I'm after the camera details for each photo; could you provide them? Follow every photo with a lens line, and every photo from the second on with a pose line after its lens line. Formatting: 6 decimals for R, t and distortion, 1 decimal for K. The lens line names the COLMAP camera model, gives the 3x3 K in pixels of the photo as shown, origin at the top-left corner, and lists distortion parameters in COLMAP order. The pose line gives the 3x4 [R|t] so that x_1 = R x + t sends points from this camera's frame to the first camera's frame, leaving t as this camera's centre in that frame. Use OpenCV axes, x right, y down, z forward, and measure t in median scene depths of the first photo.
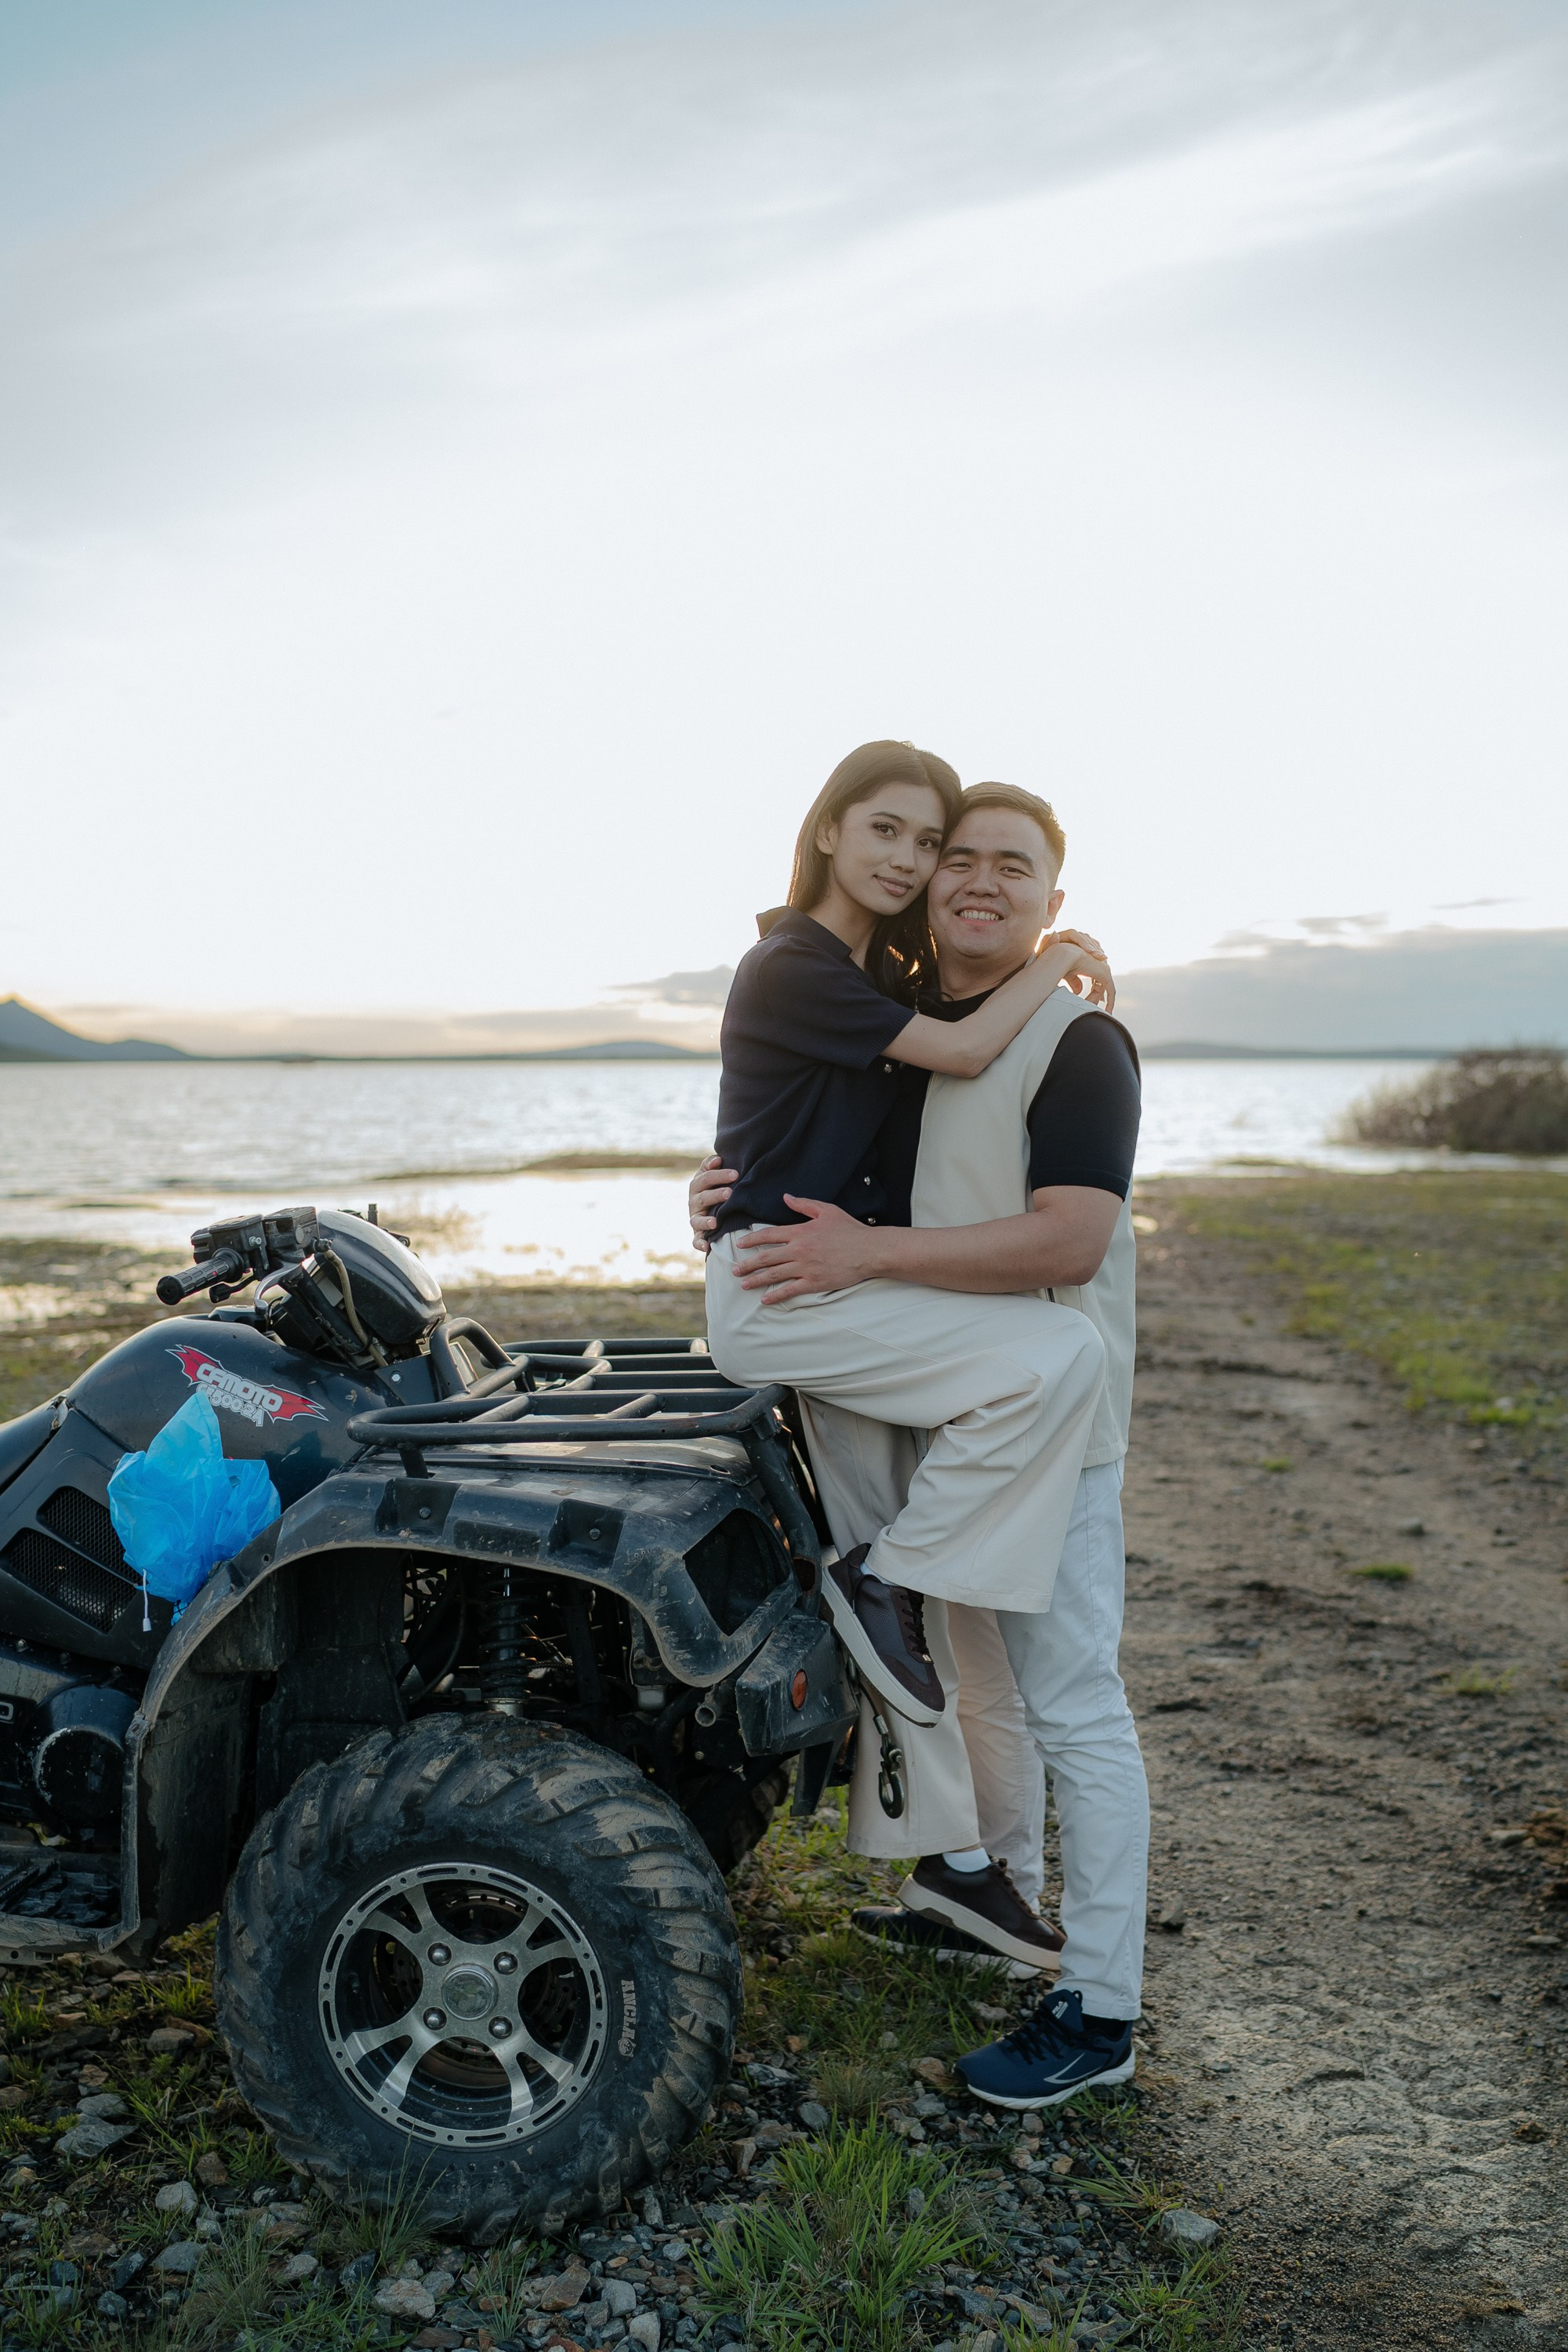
lens RADIAL K [[2219.7, 0, 784.0], [0, 2219.7, 1176.0], [0, 0, 1]] dist [-0.100472, 0.116199]
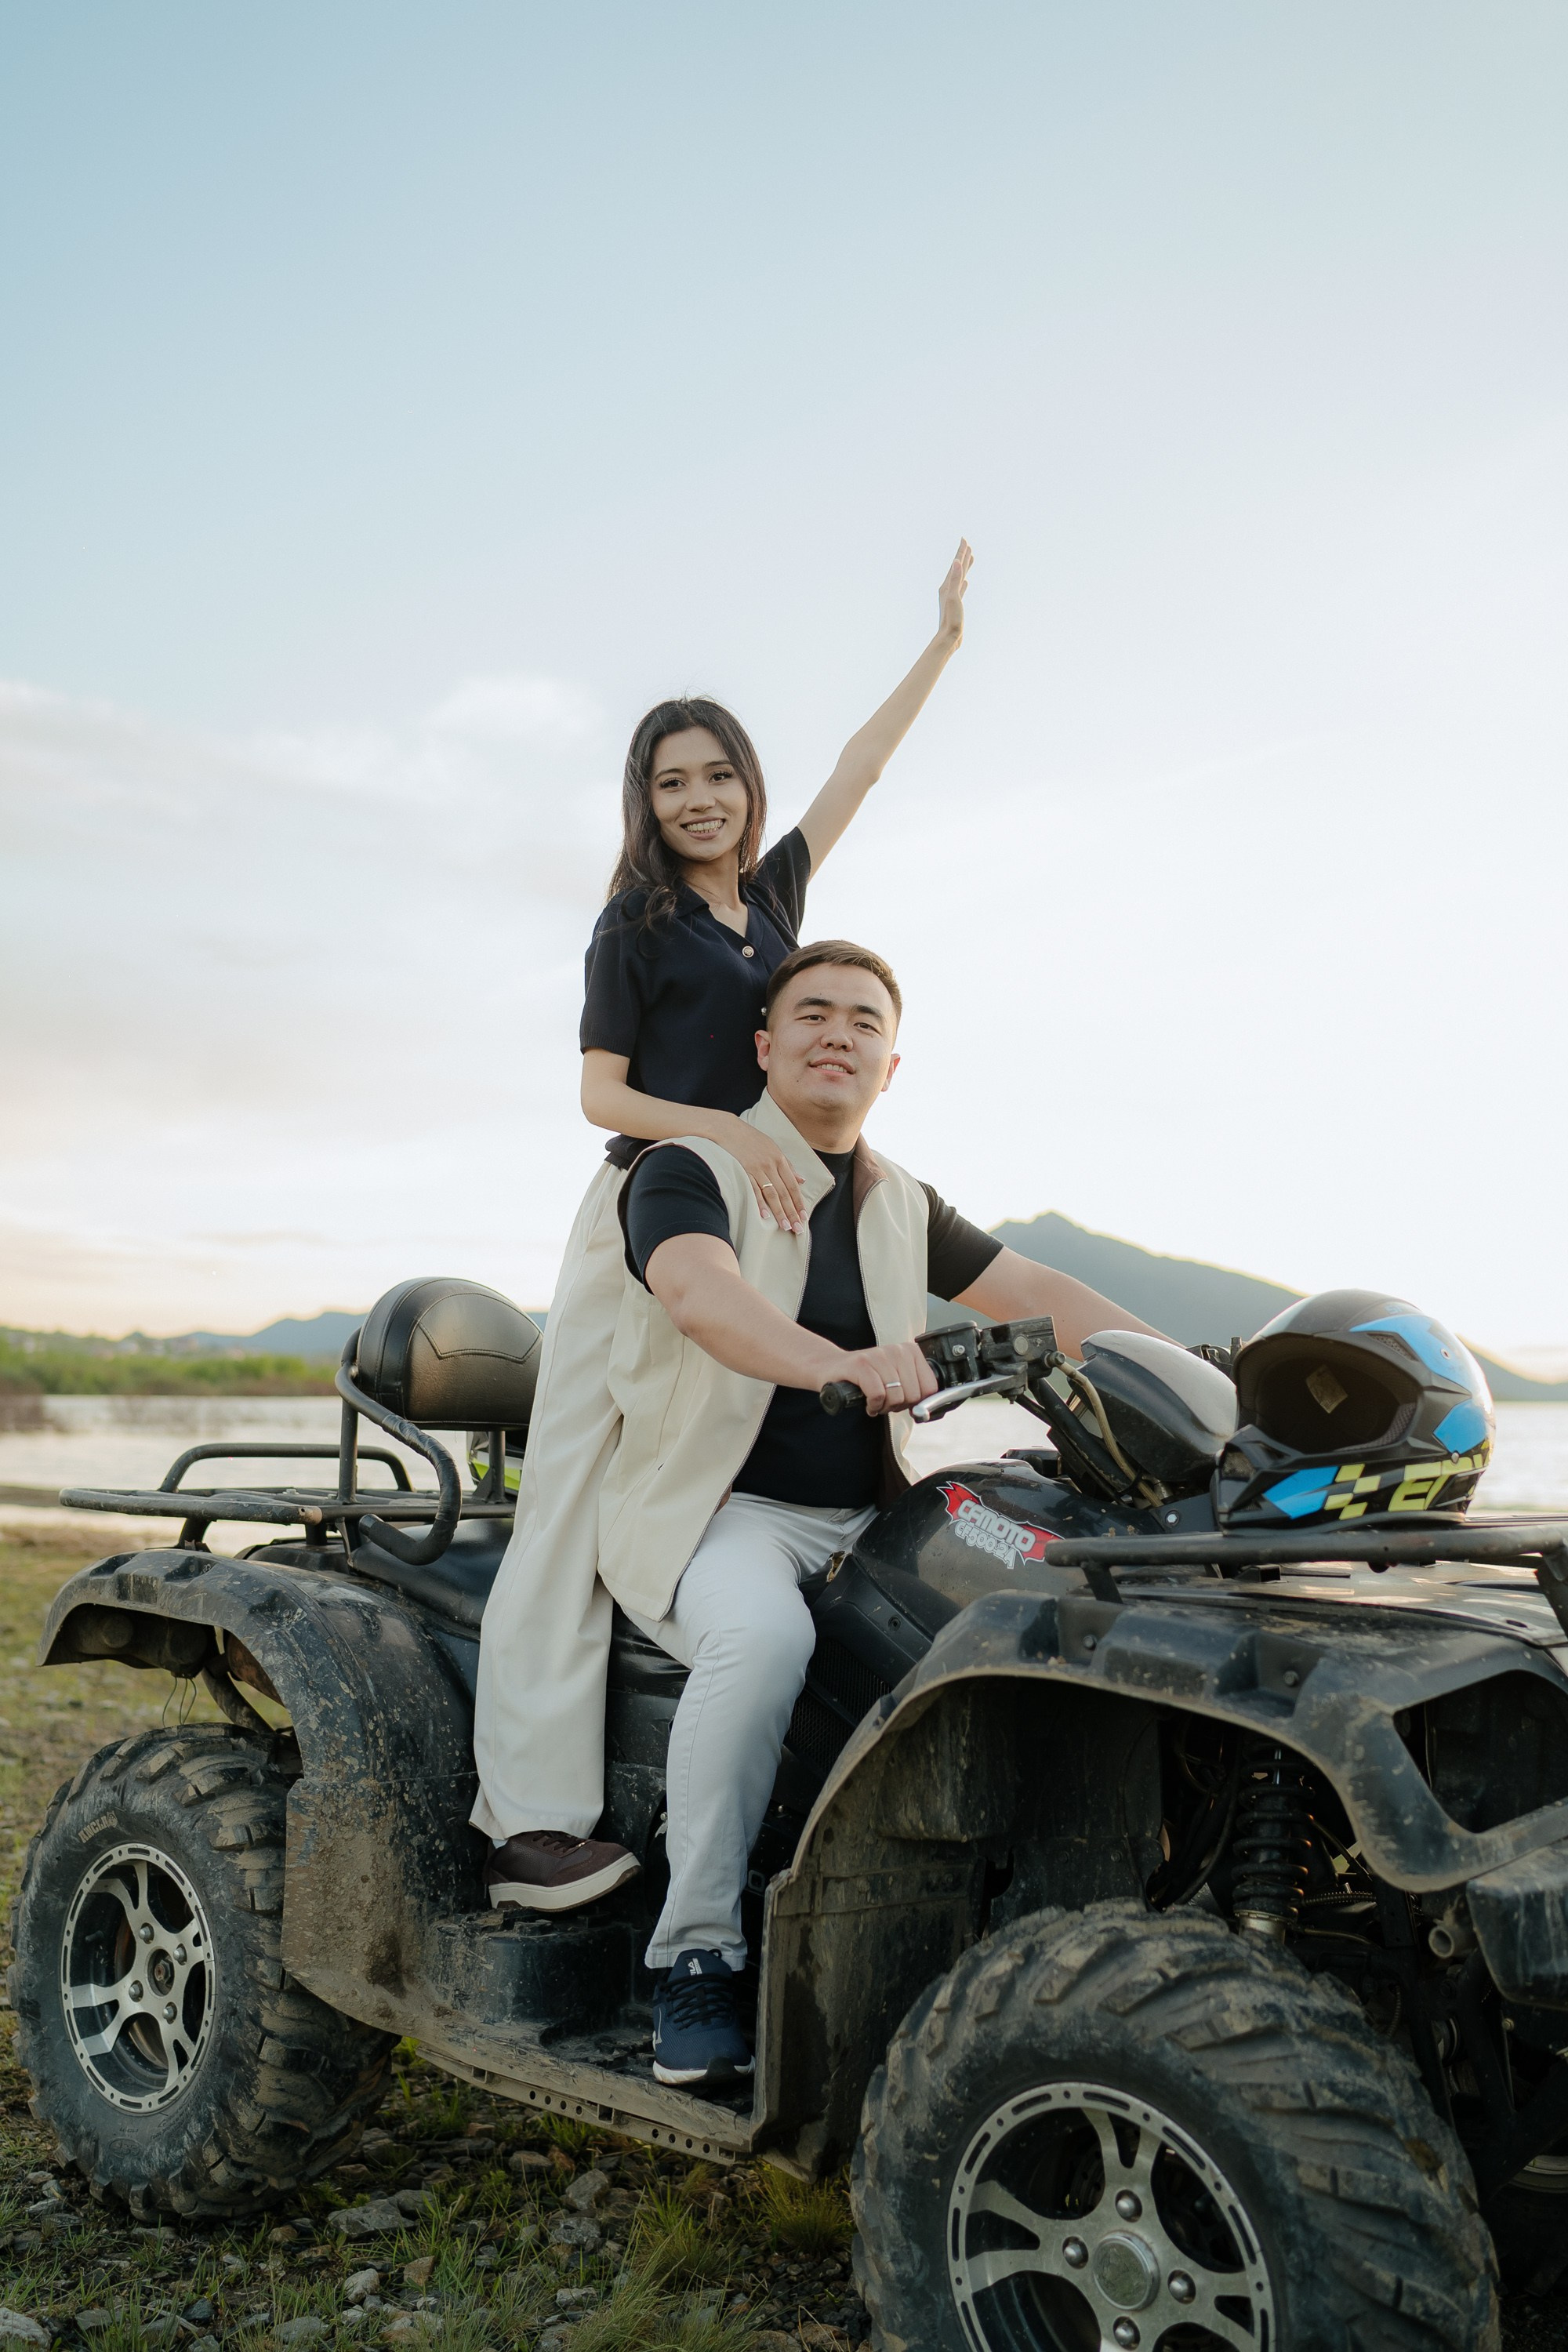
lens RADIAL K [[2255.7, 0, 784.0], [0, 2255.7, 1176.0], [0, 0, 1]] dist [-0.106656, 0.153669]
pose [[0.820351, -0.074845, -0.566941, 0.199506], [-0.020226, 0.986981, -0.159563, 0.104730], [0.571502, 0.142365, 0.808157, 0.221193]]
